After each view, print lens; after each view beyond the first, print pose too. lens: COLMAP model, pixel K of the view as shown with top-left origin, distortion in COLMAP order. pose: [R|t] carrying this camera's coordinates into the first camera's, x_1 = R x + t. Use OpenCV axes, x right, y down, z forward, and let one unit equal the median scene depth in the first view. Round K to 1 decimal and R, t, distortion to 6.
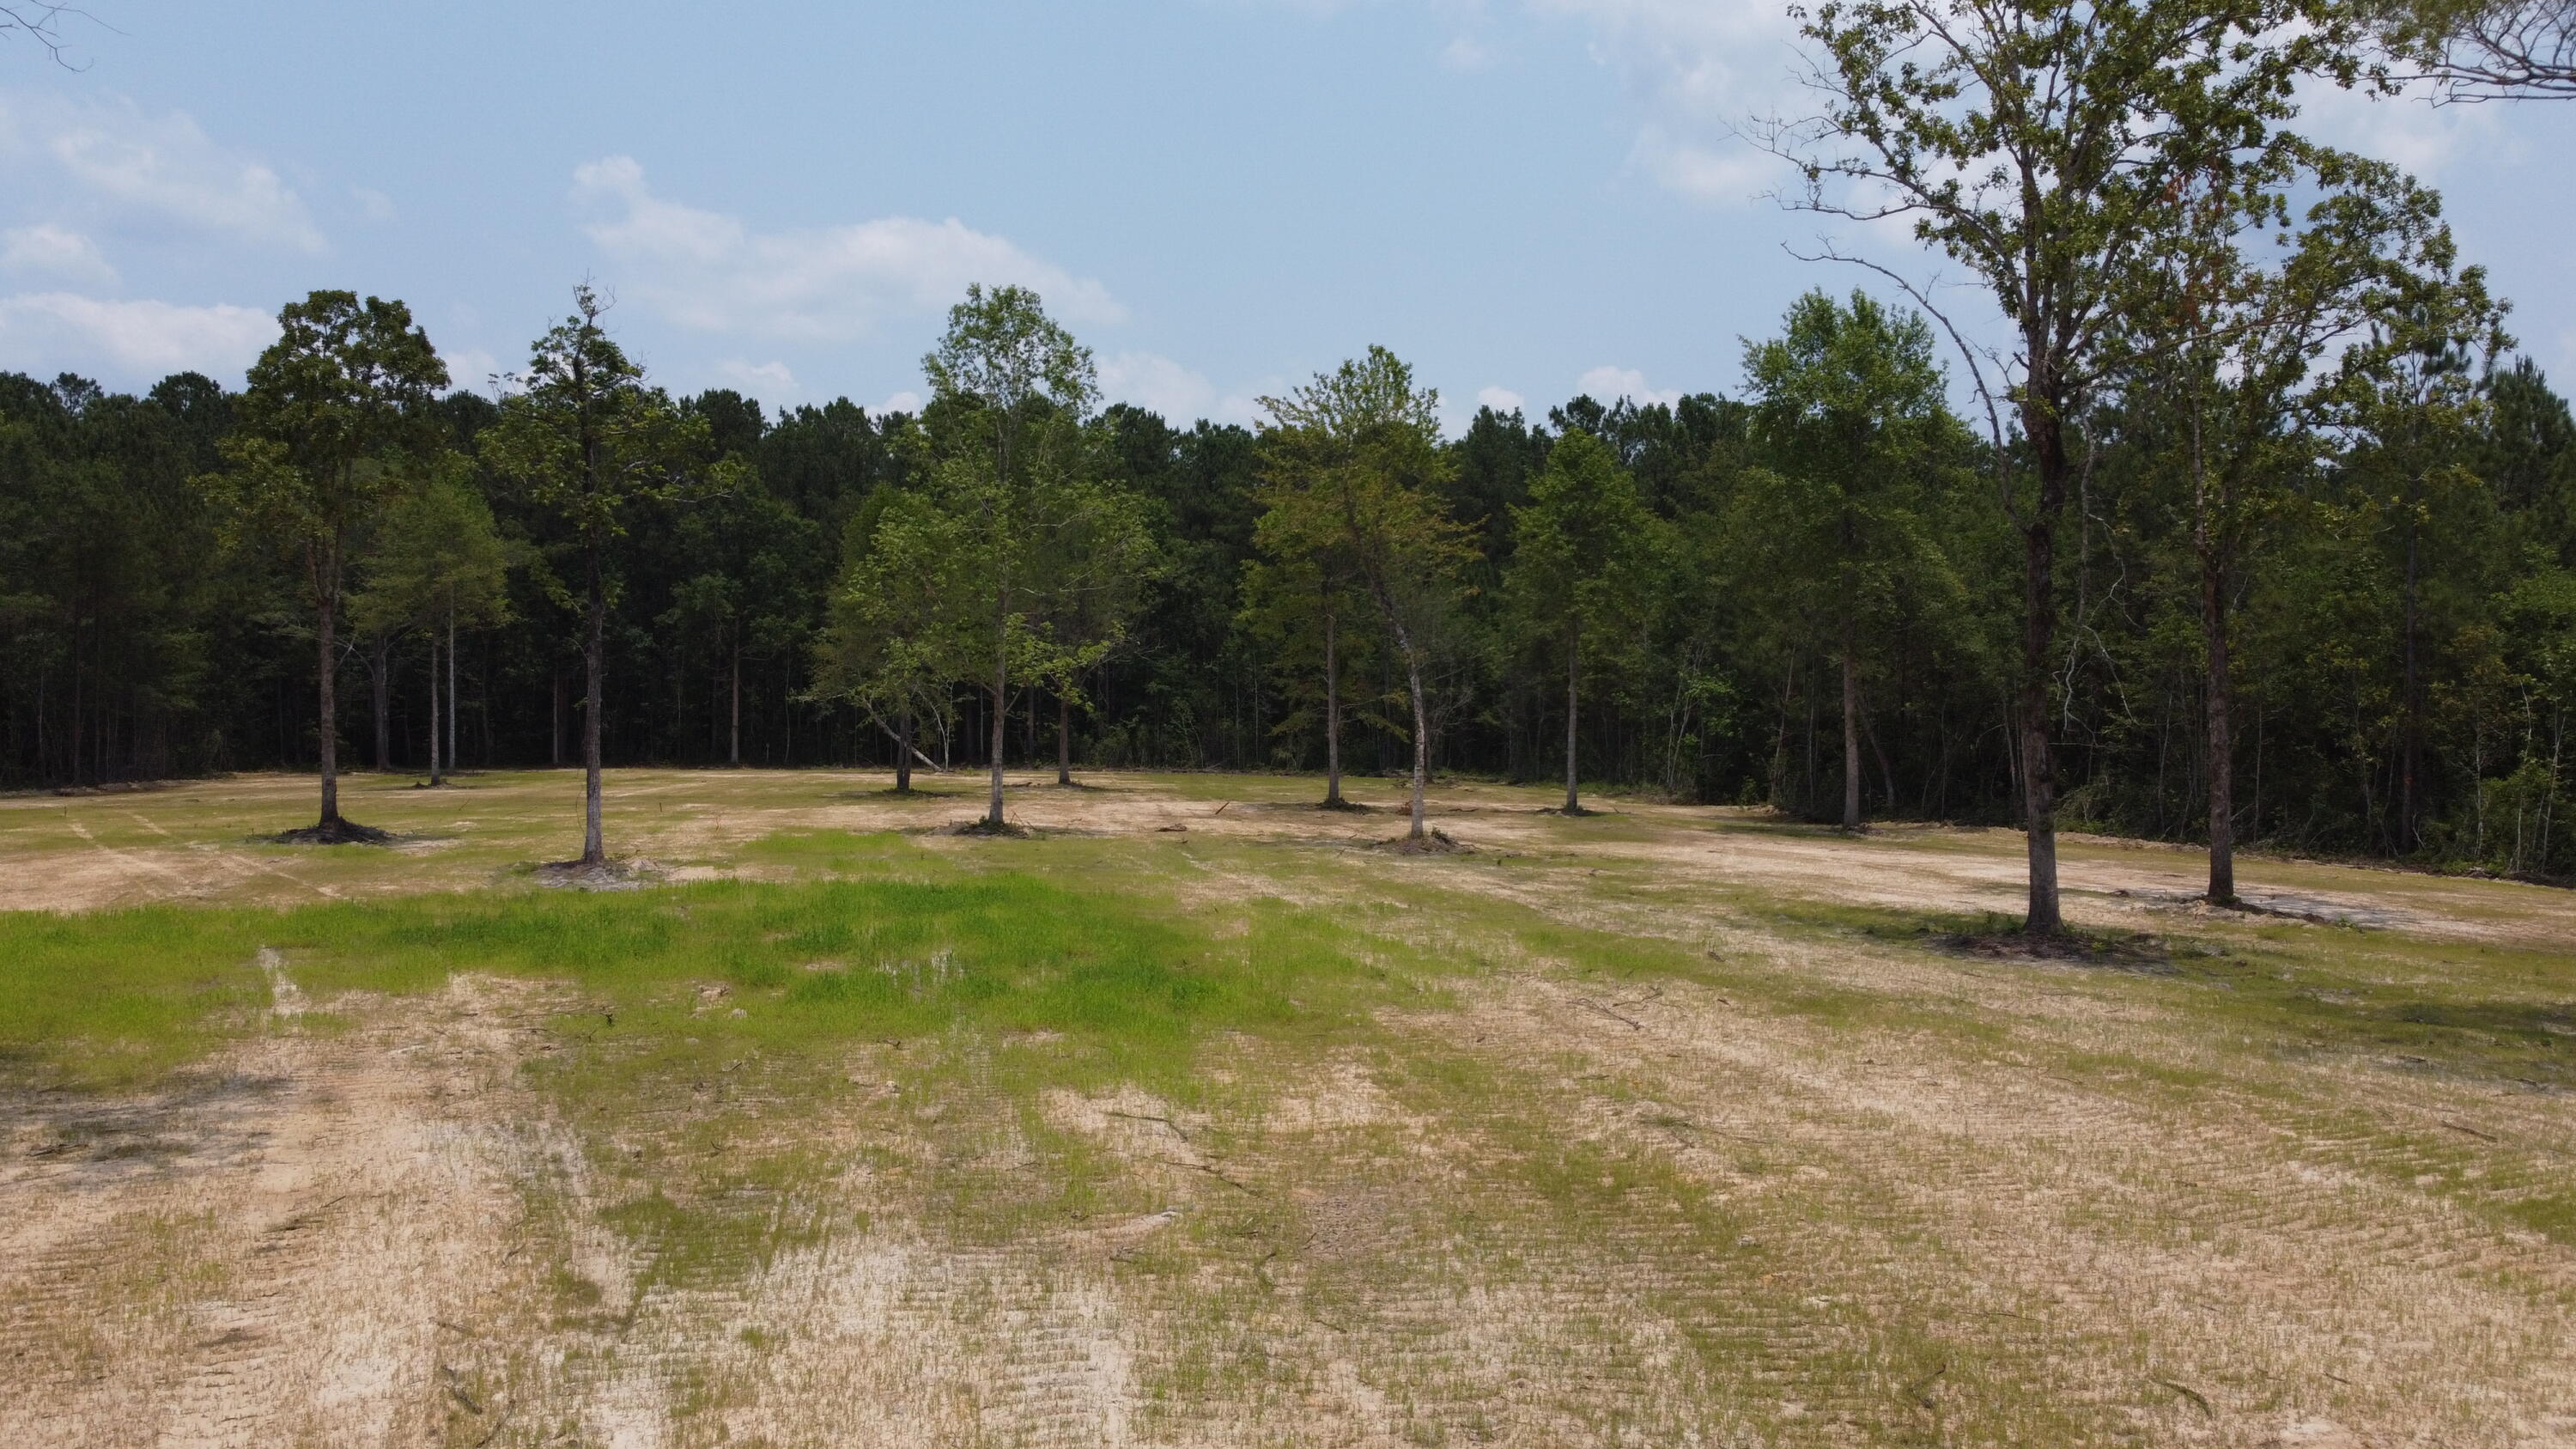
lens RADIAL K [[1957.0, 0, 1286.9], [0, 1957.0, 717.0], [0, 0, 1]] dist [-0.011313, 0.002977]
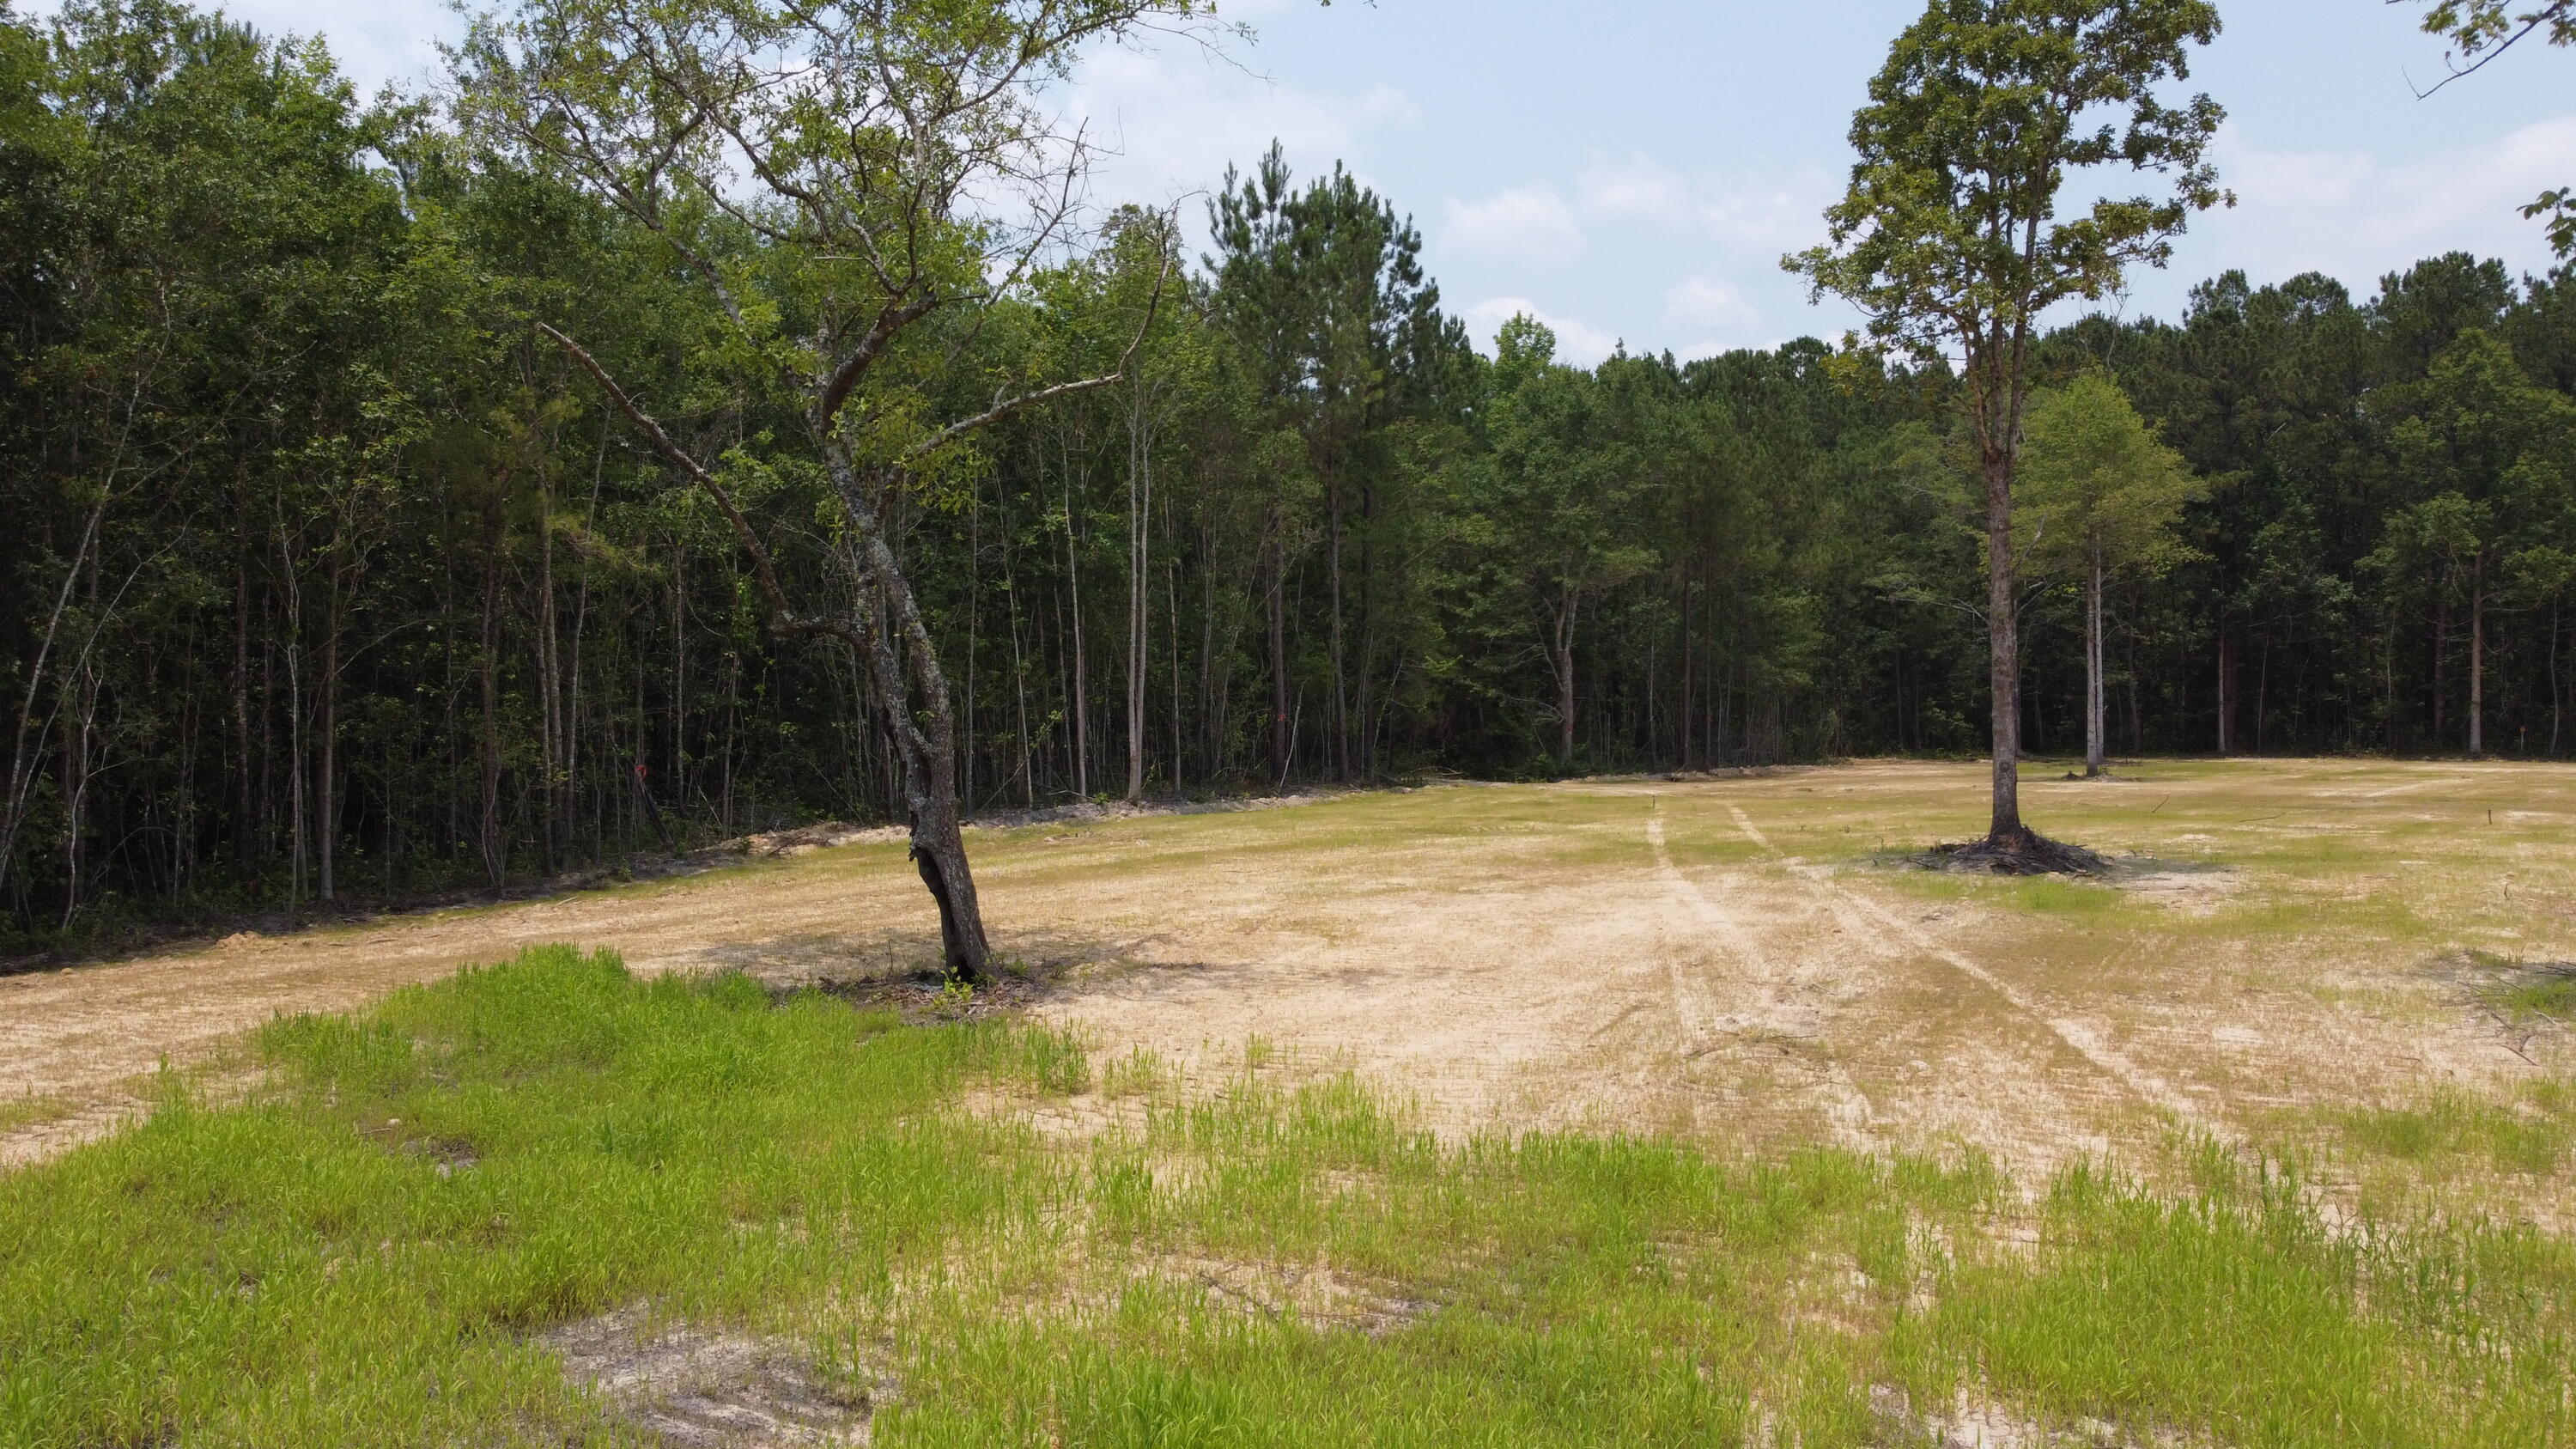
lens RADIAL K [[1957.0, 0, 1287.9], [0, 1957.0, 728.0], [0, 0, 1]] dist [-0.011313, 0.002977]
pose [[0.715037, -0.000629, -0.699086, -0.237710], [0.007087, 0.999955, 0.006348, 0.016844], [0.699051, -0.009493, 0.715009, 0.436058]]
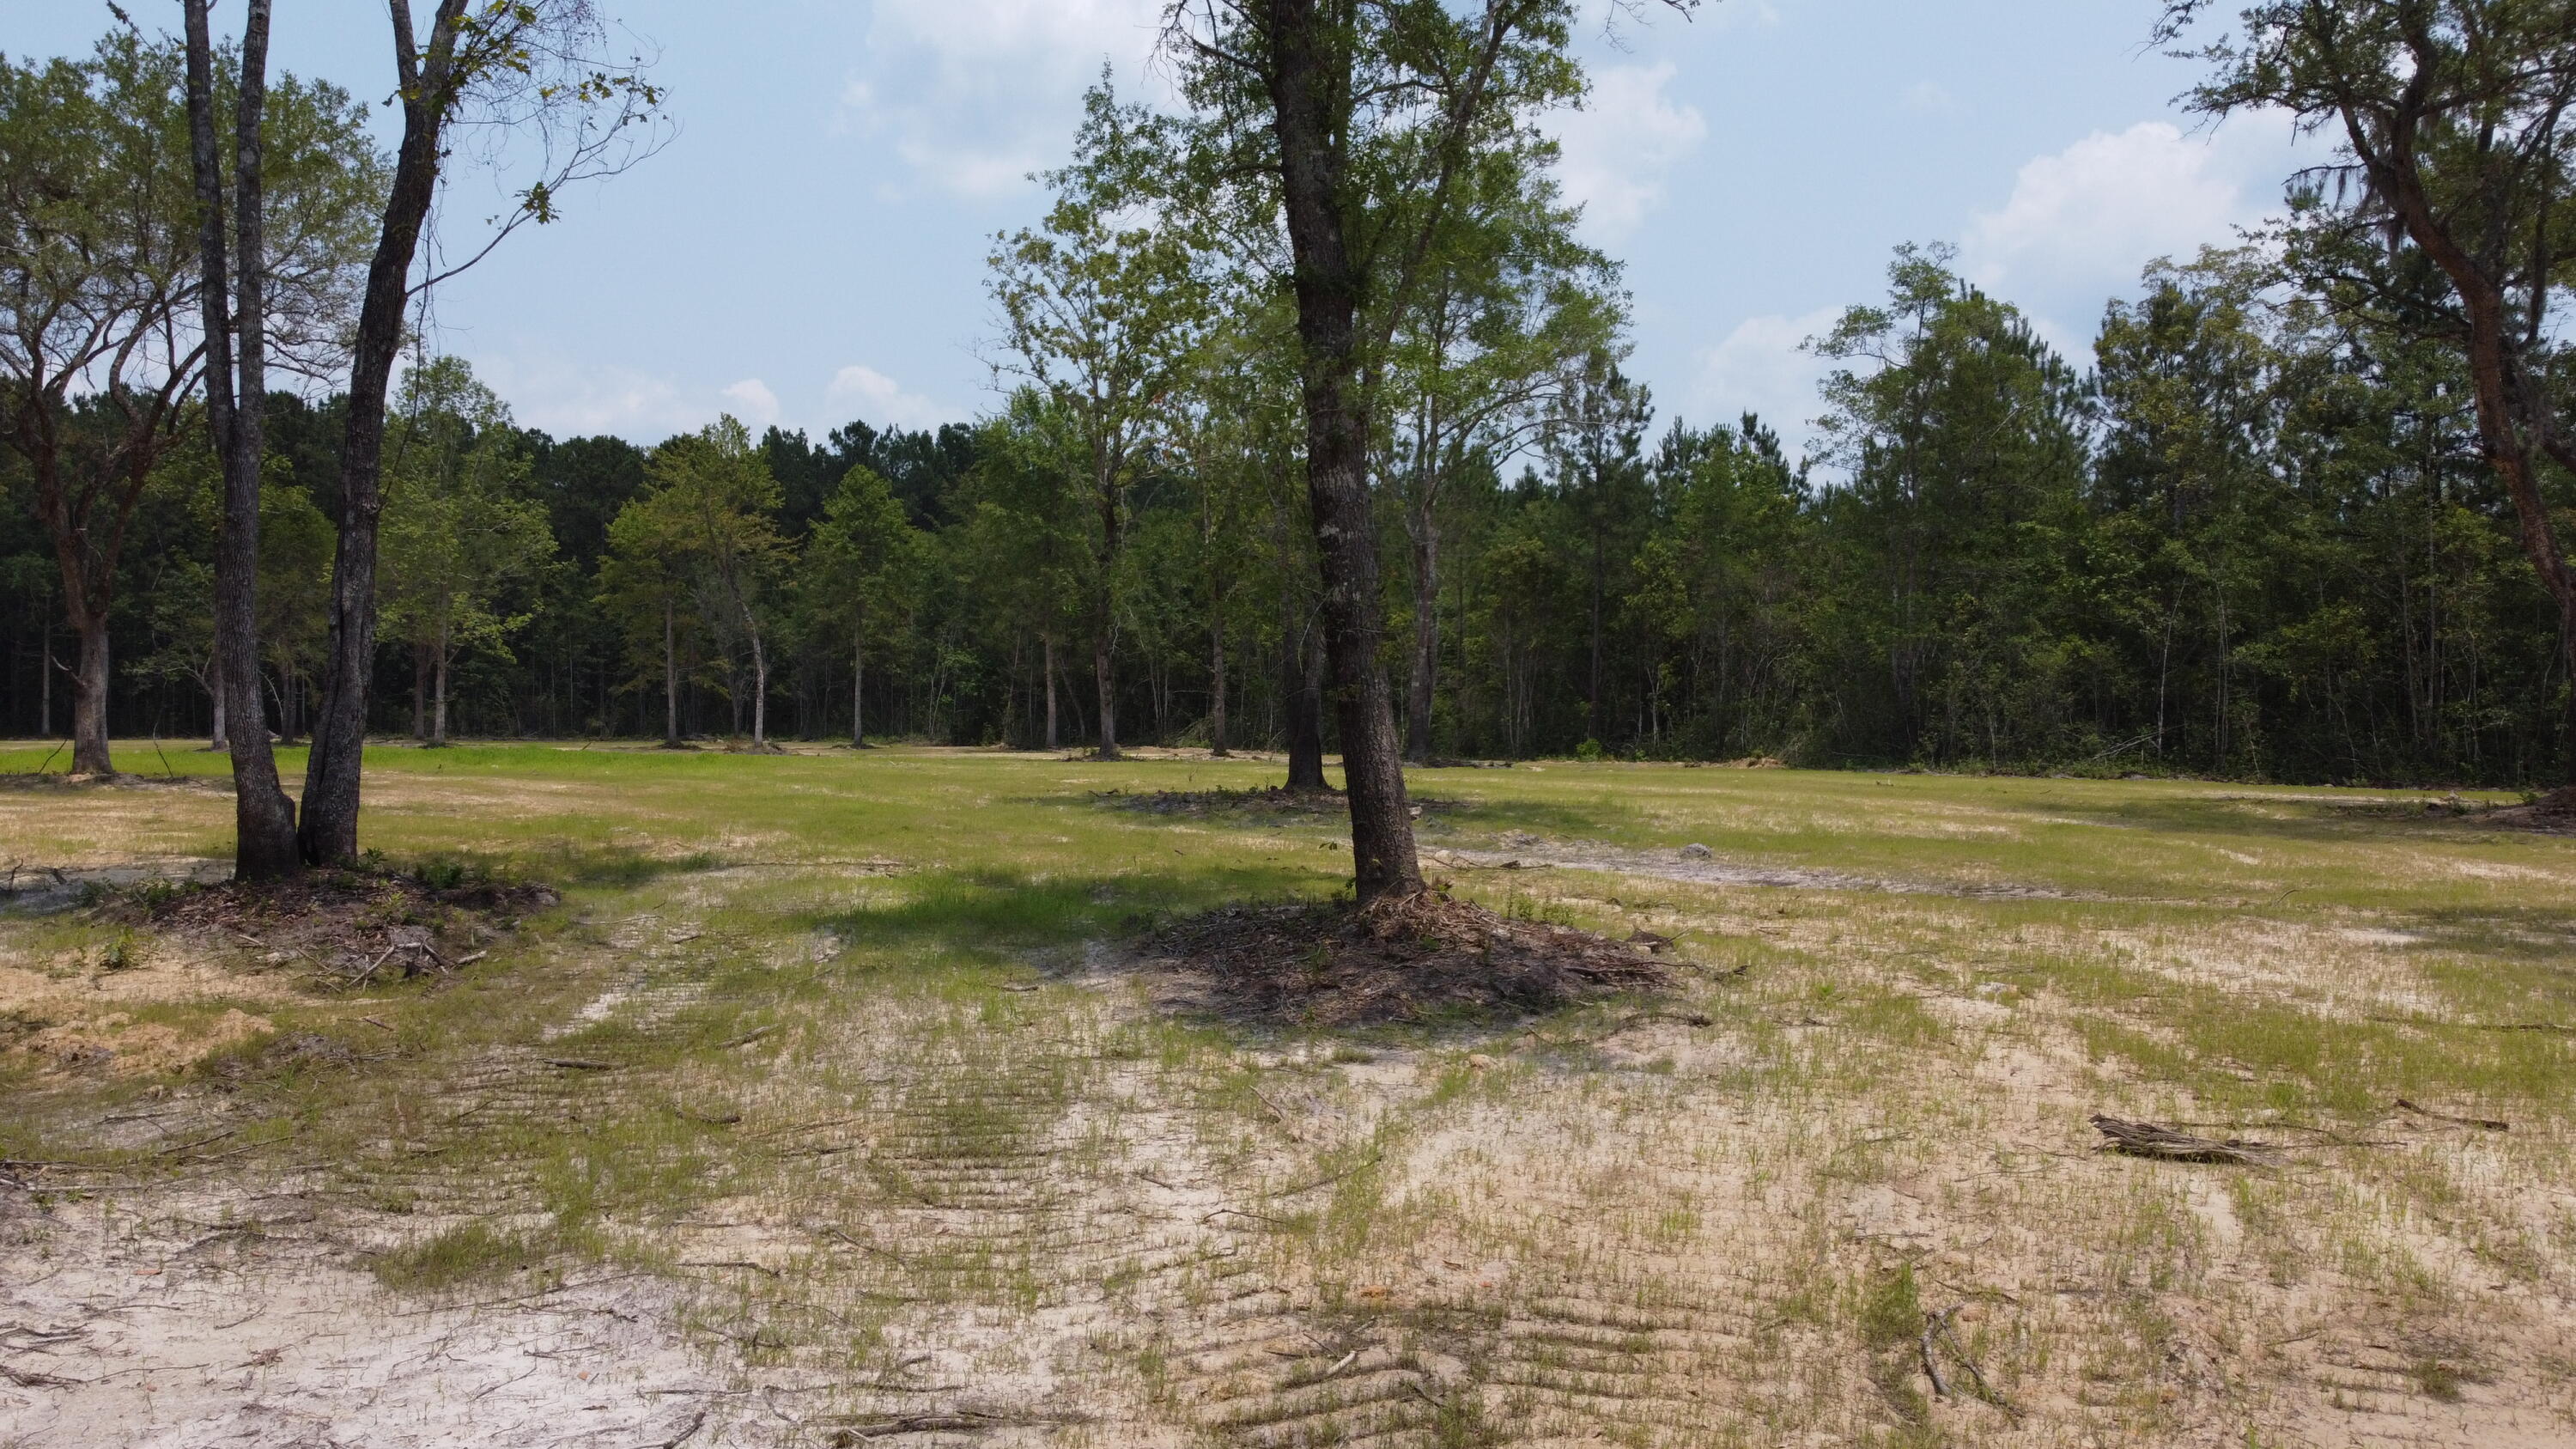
lens RADIAL K [[1957.0, 0, 1283.8], [0, 1957.0, 722.2], [0, 0, 1]] dist [-0.011313, 0.002977]
pose [[0.932941, -0.005985, 0.359980, -0.103355], [0.004749, 0.999979, 0.004320, 0.040842], [-0.359998, -0.002321, 0.932950, -0.576097]]
